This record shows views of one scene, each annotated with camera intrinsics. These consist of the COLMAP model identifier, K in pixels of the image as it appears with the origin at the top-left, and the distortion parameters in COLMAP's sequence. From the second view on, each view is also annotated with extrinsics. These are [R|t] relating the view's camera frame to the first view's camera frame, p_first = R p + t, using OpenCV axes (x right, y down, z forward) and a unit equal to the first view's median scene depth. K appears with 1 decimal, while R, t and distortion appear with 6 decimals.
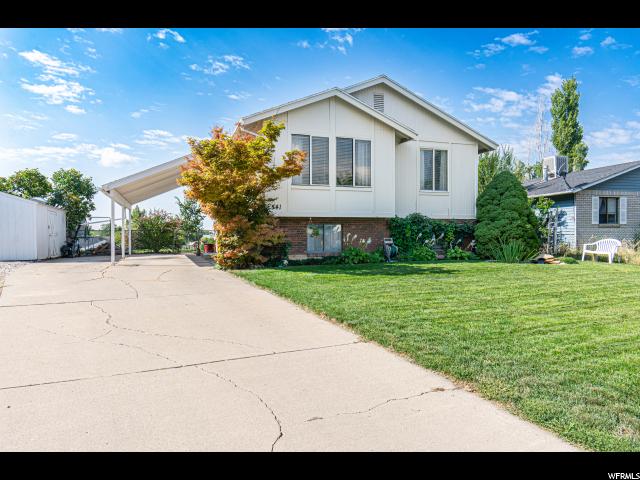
lens RADIAL K [[278.5, 0, 319.3], [0, 278.5, 239.9], [0, 0, 1]] dist [-0.000600, 0.000105]
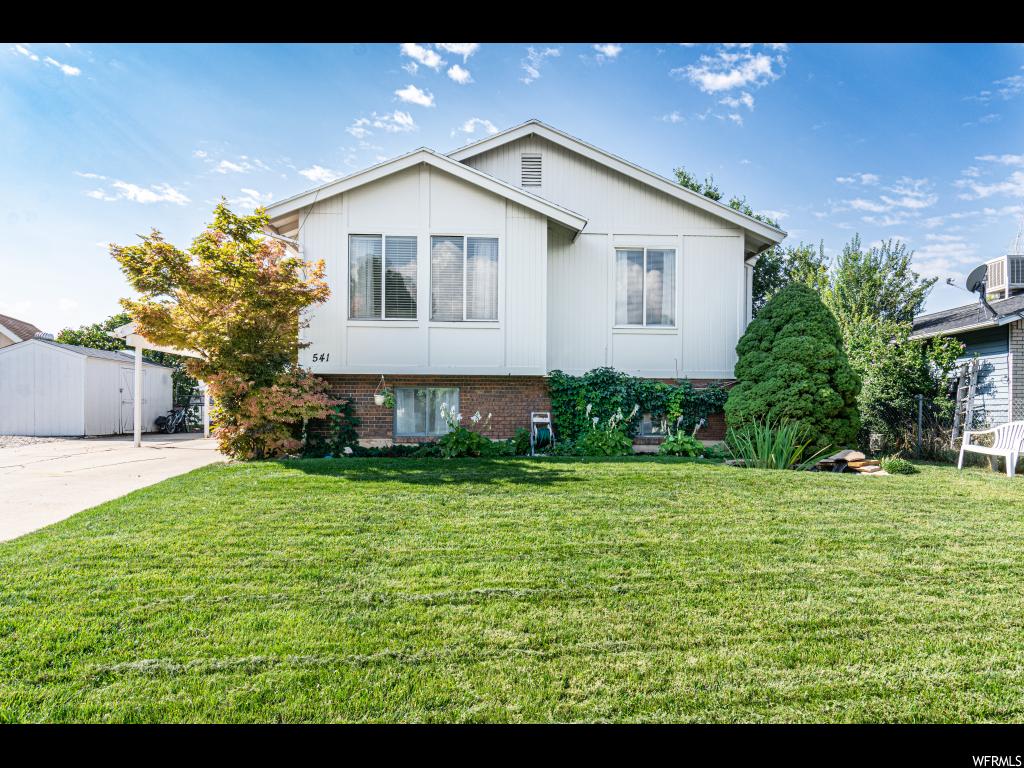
lens RADIAL K [[438.0, 0, 517.3], [0, 438.0, 409.3], [0, 0, 1]] dist [0.000091, 0.000039]
pose [[0.980716, 0.013370, -0.194980, 0.363971], [-0.015608, 0.999829, -0.009947, -0.003816], [0.194813, 0.012799, 0.980757, 0.137042]]
